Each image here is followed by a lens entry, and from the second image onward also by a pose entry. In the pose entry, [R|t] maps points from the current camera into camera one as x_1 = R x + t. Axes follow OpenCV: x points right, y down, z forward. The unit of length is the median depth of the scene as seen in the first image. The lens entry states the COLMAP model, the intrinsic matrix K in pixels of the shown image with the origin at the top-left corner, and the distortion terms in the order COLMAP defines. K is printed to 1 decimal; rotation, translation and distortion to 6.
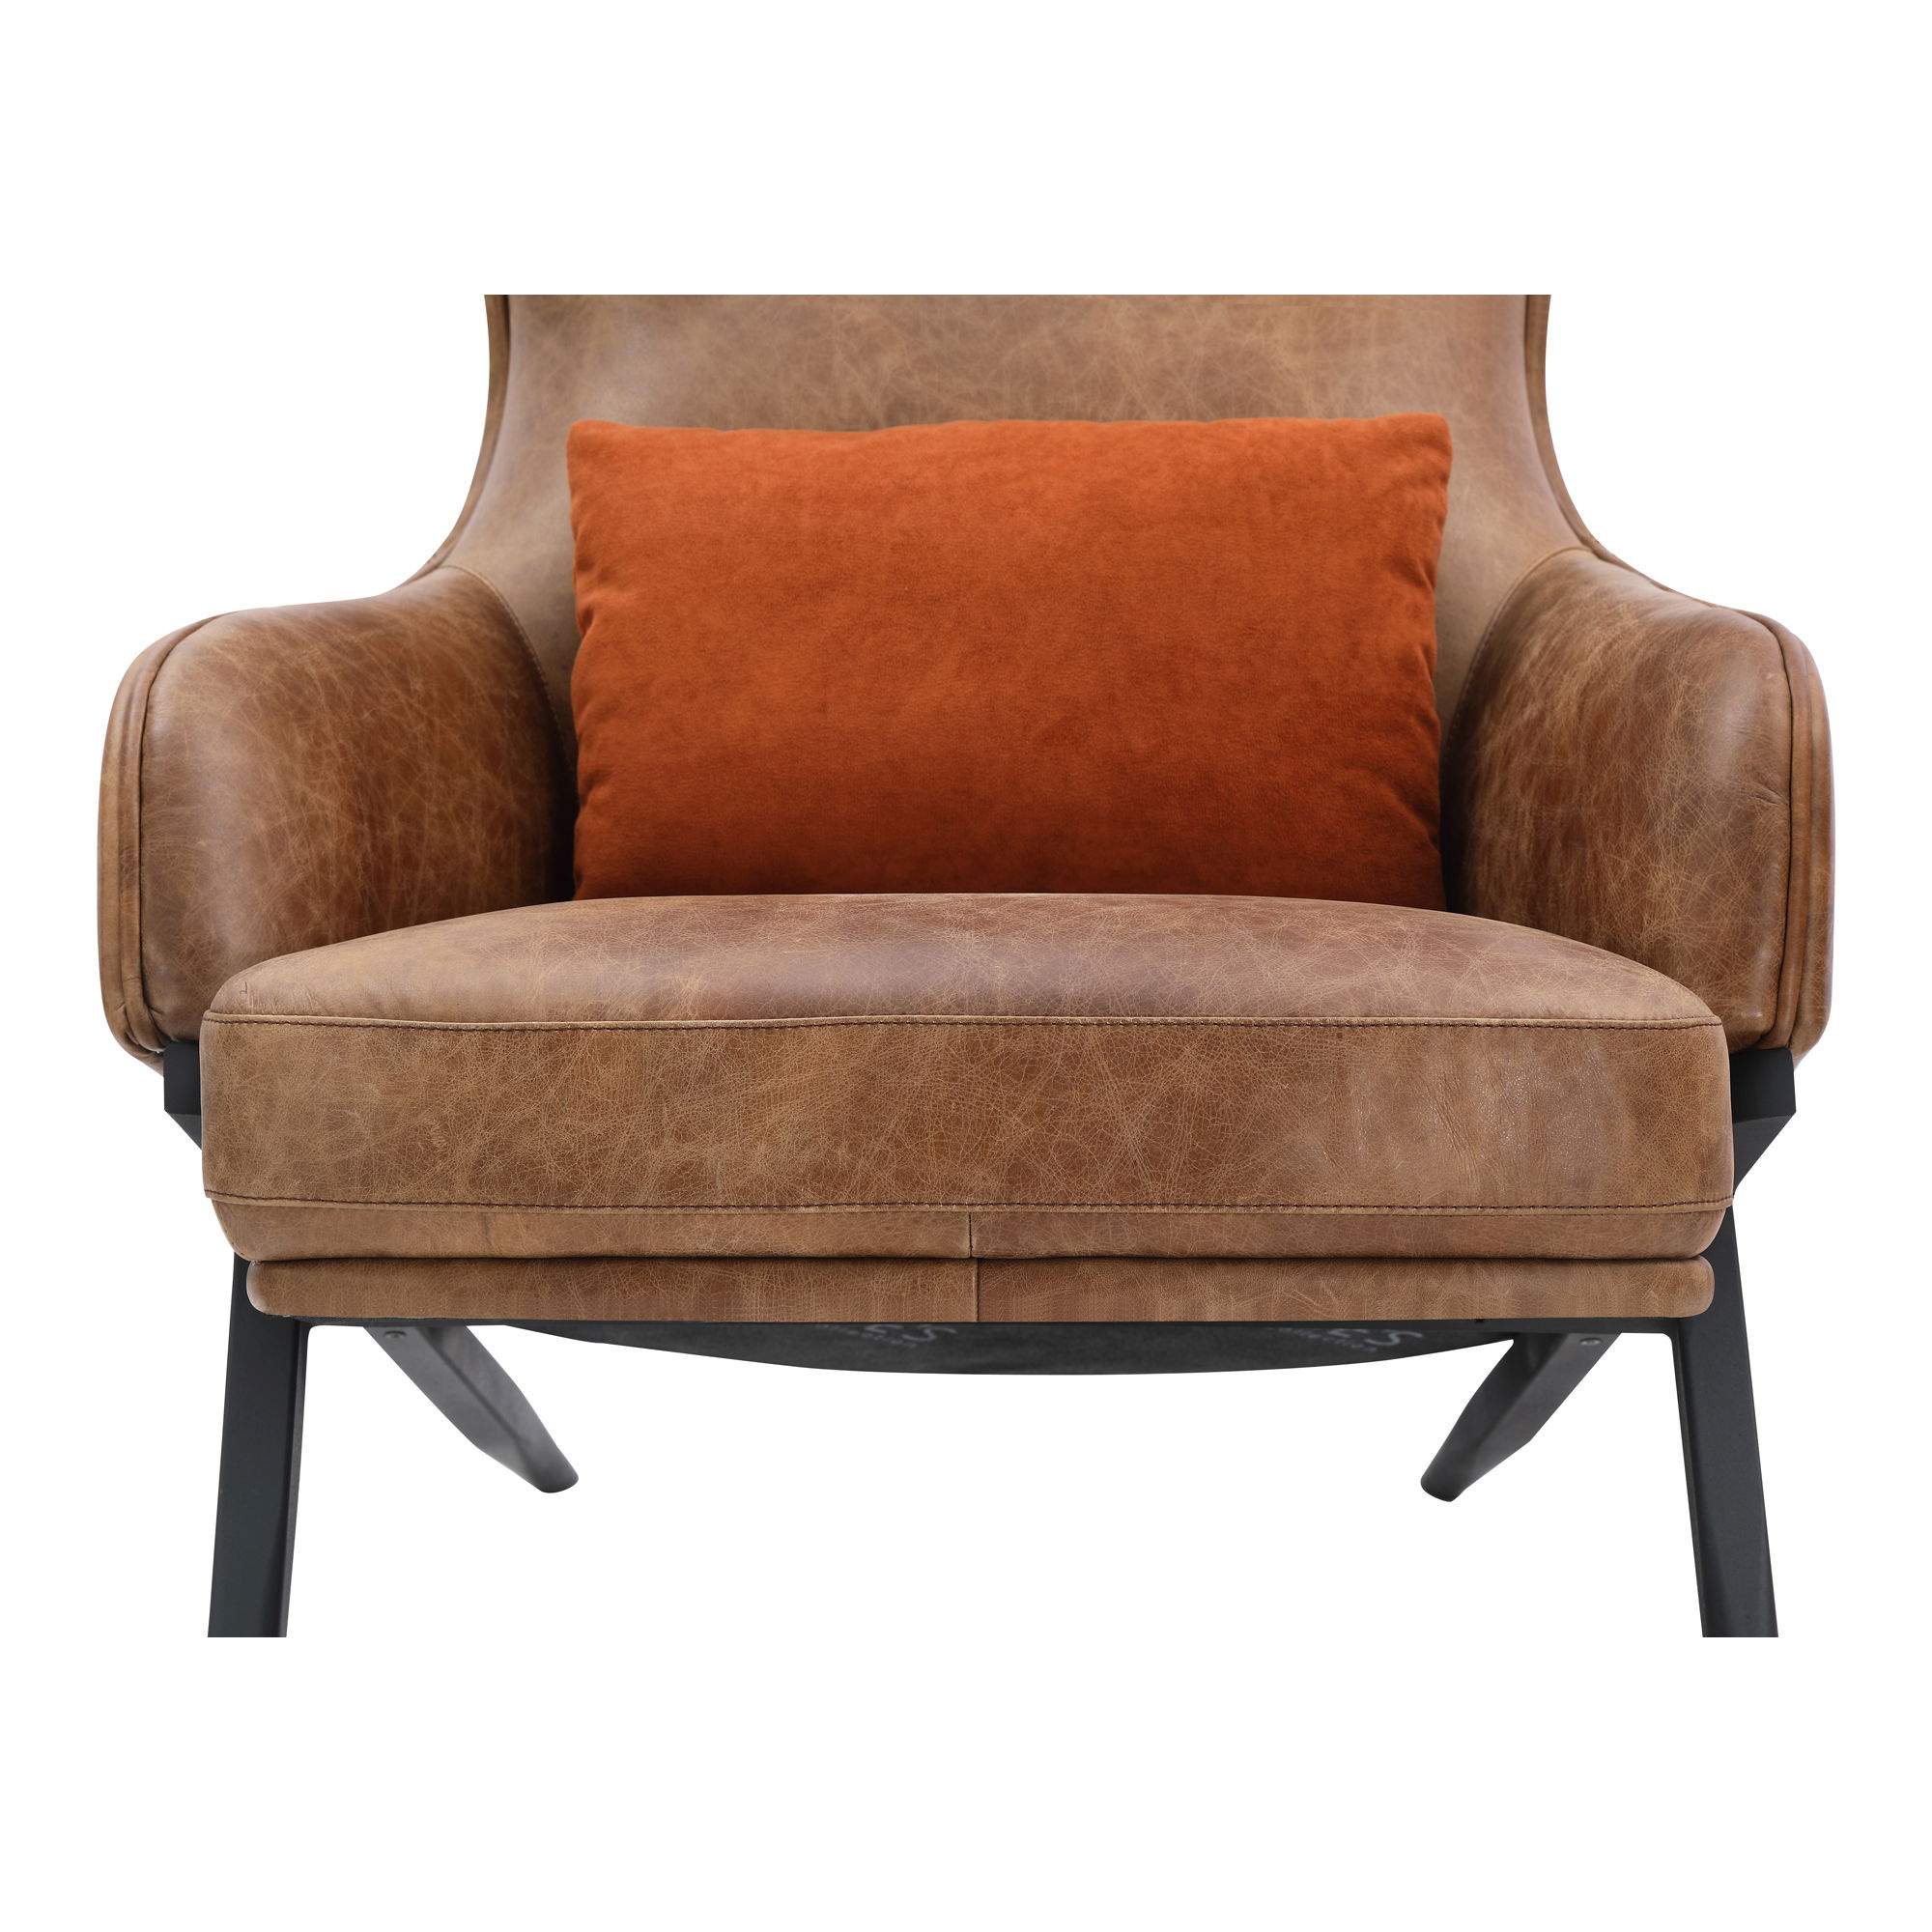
lens RADIAL K [[5501.4, 0, 966.0], [0, 5501.4, 966.0], [0, 0, 1]] dist [0.122525, -0.259865]
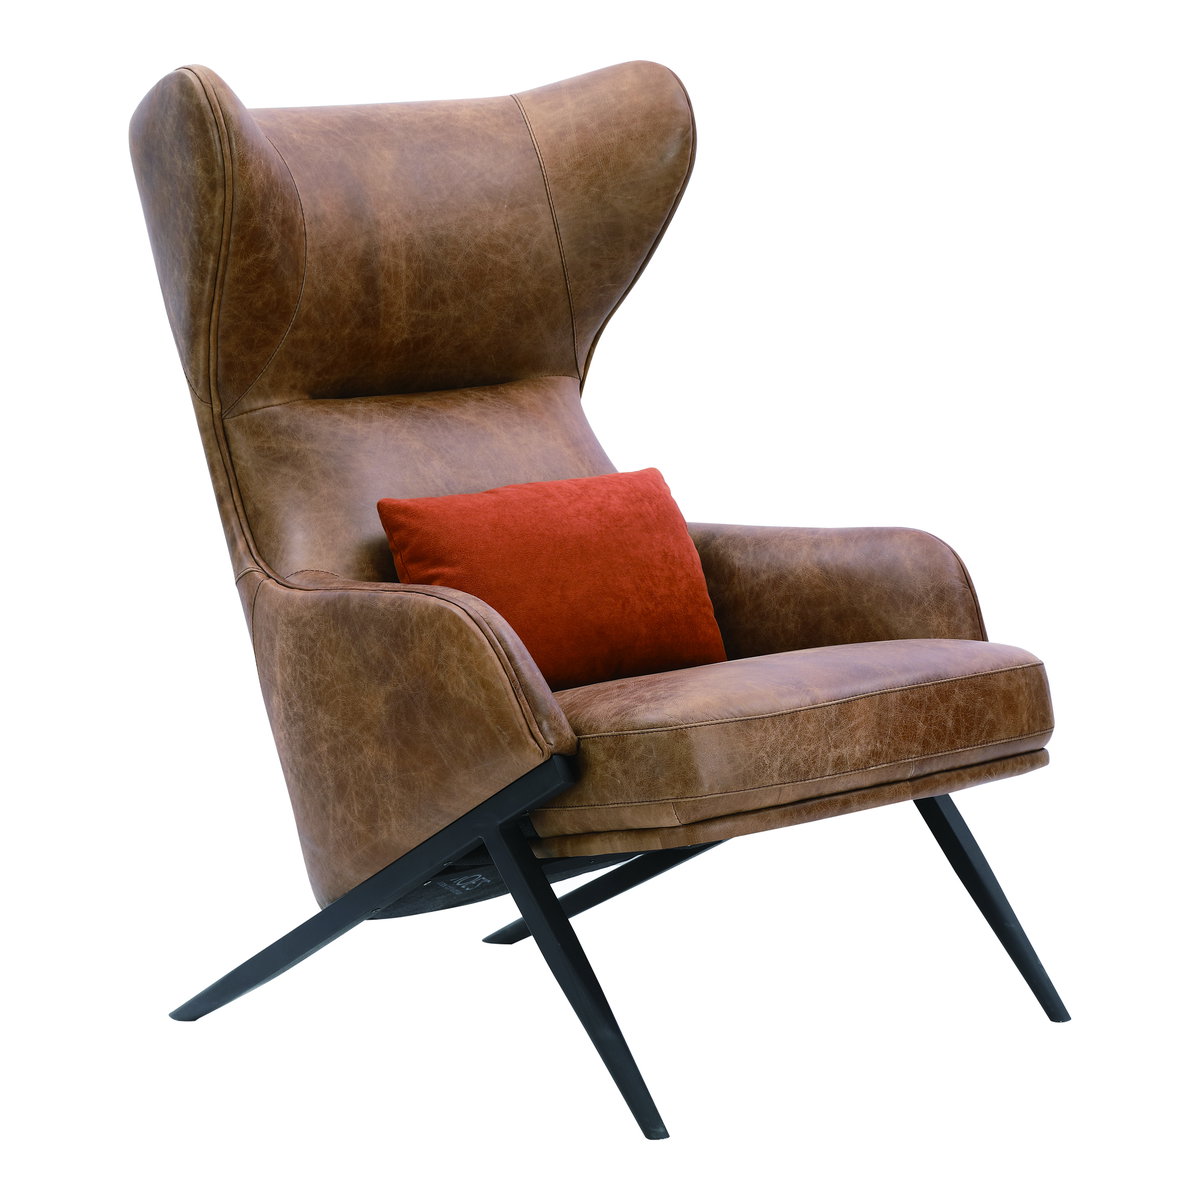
lens RADIAL K [[3274.3, 0, 600.0], [0, 3274.3, 600.0], [0, 0, 1]] dist [0.021040, 0.129984]
pose [[0.756044, -0.108544, 0.645458, -1.028729], [0.148863, 0.988825, -0.008082, -0.038061], [-0.637368, 0.102195, 0.763753, -0.110109]]
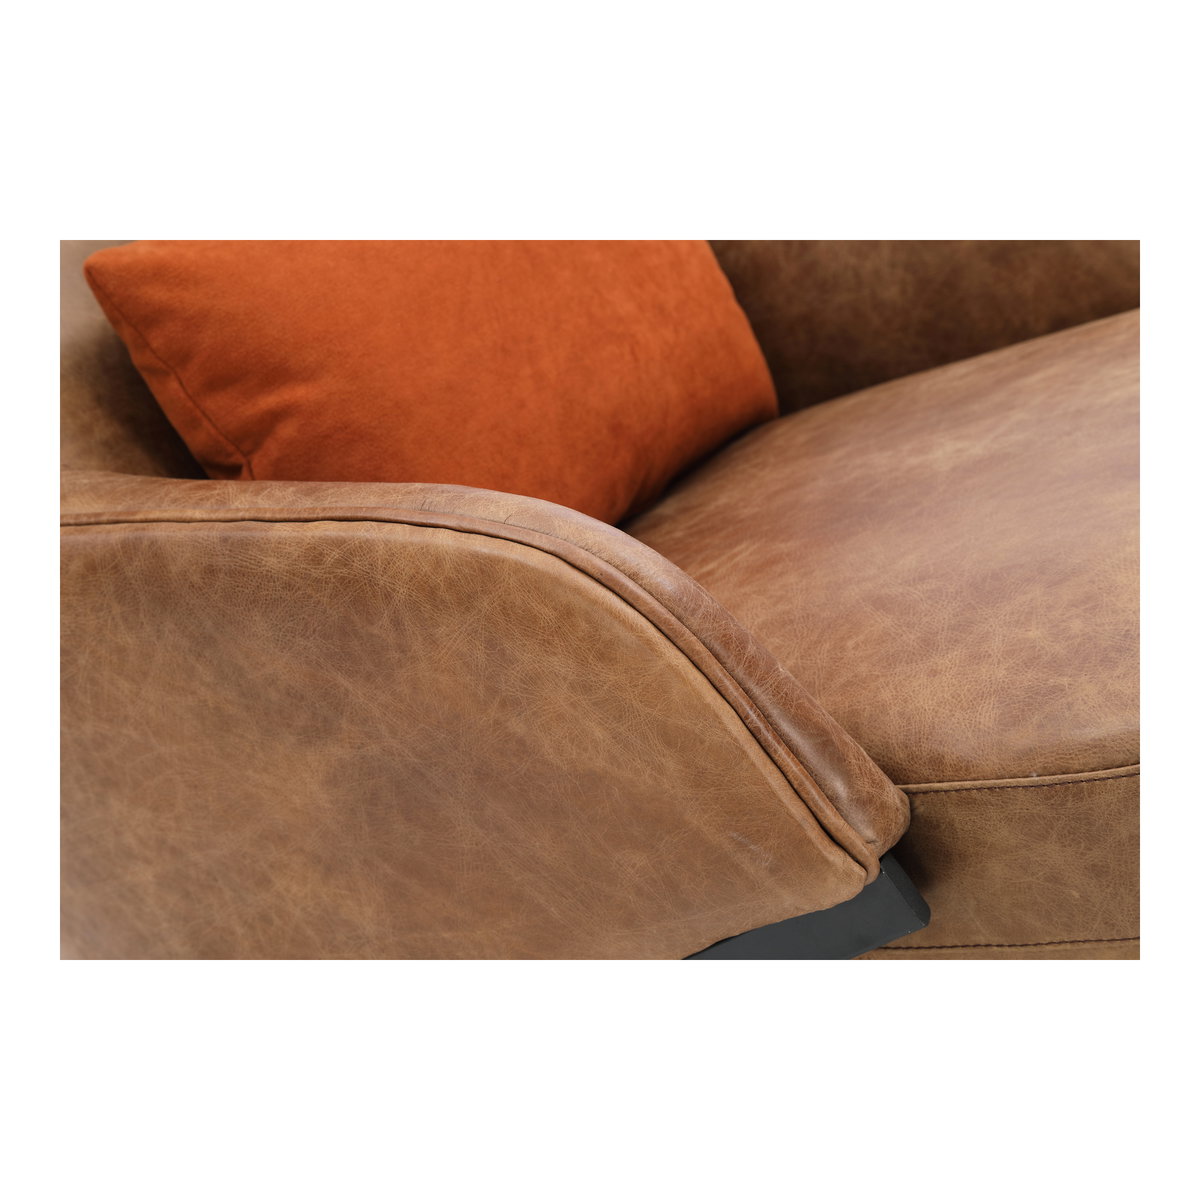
lens RADIAL K [[2838.5, 0, 600.0], [0, 2838.5, 600.0], [0, 0, 1]] dist [0.451051, 0.101091]
pose [[0.504578, -0.407230, 0.761292, -0.520158], [0.352431, 0.902112, 0.248970, -0.159334], [-0.788159, 0.142678, 0.598706, 0.715217]]
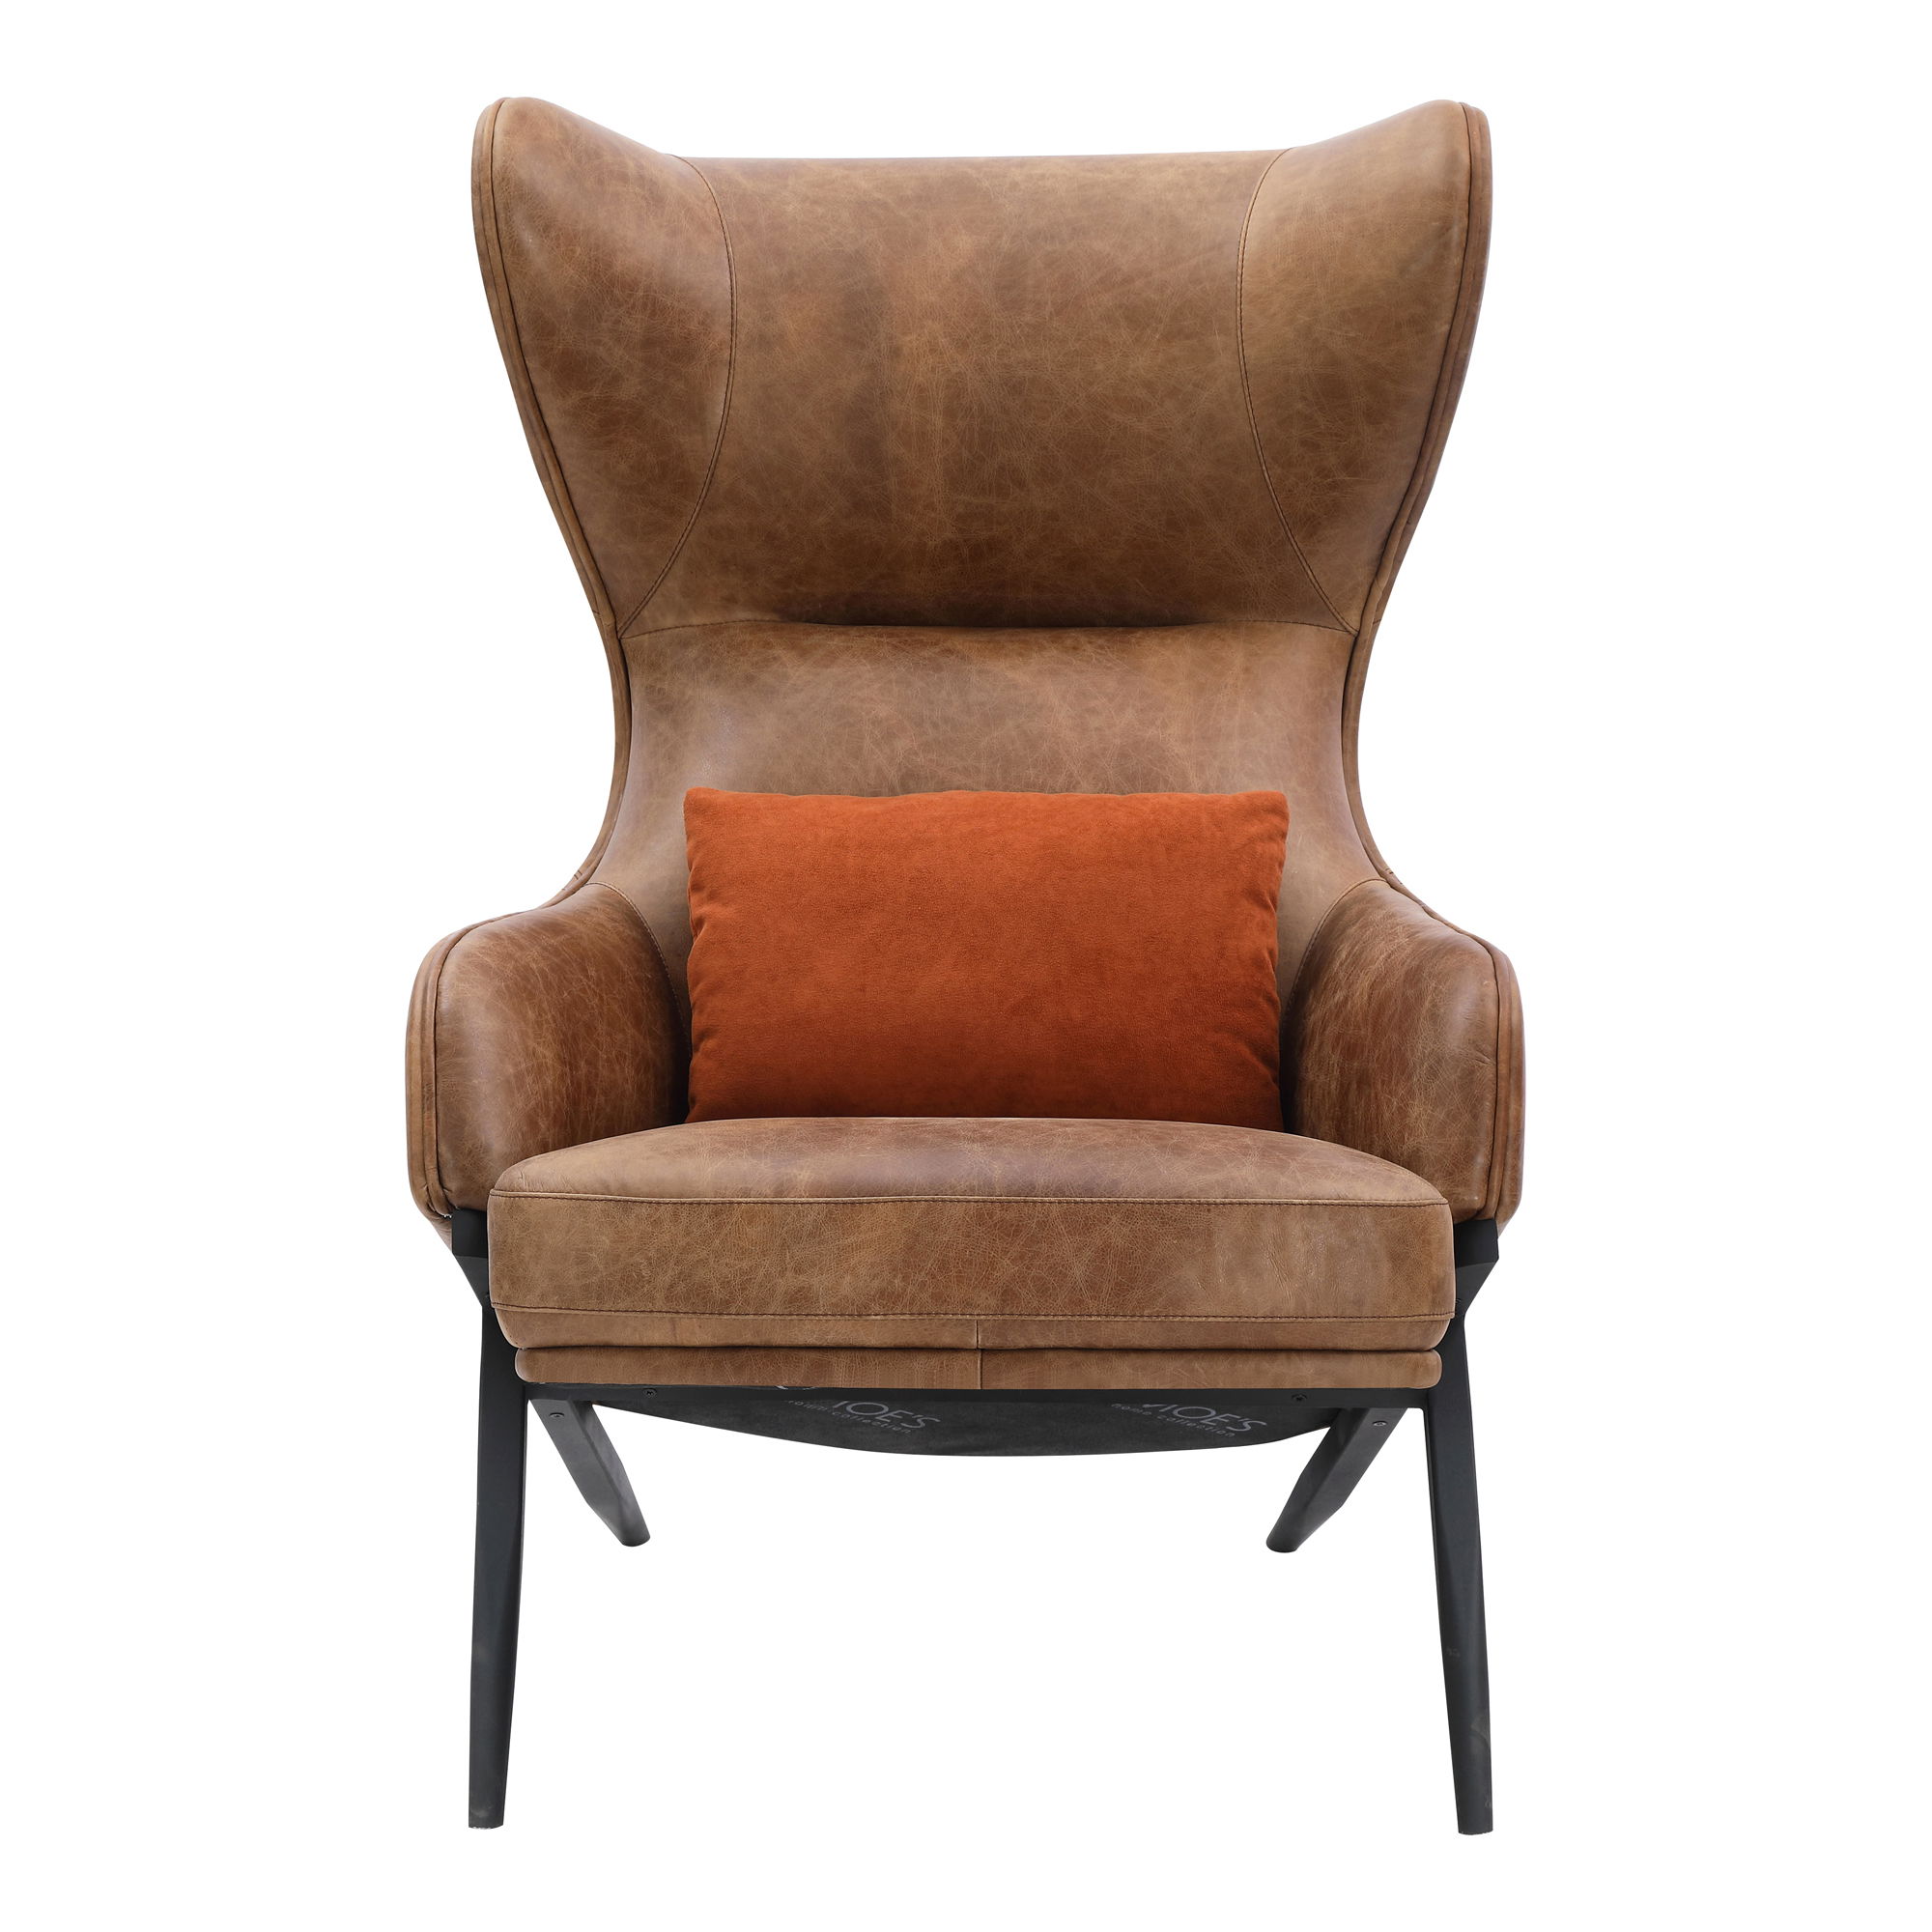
lens RADIAL K [[5849.7, 0, 966.0], [0, 5849.7, 966.0], [0, 0, 1]] dist [-0.209541, 11.807193]
pose [[0.999682, 0.008023, 0.023901, -0.040178], [-0.007257, 0.999463, -0.031941, -0.003273], [-0.024144, 0.031757, 0.999204, -0.638945]]
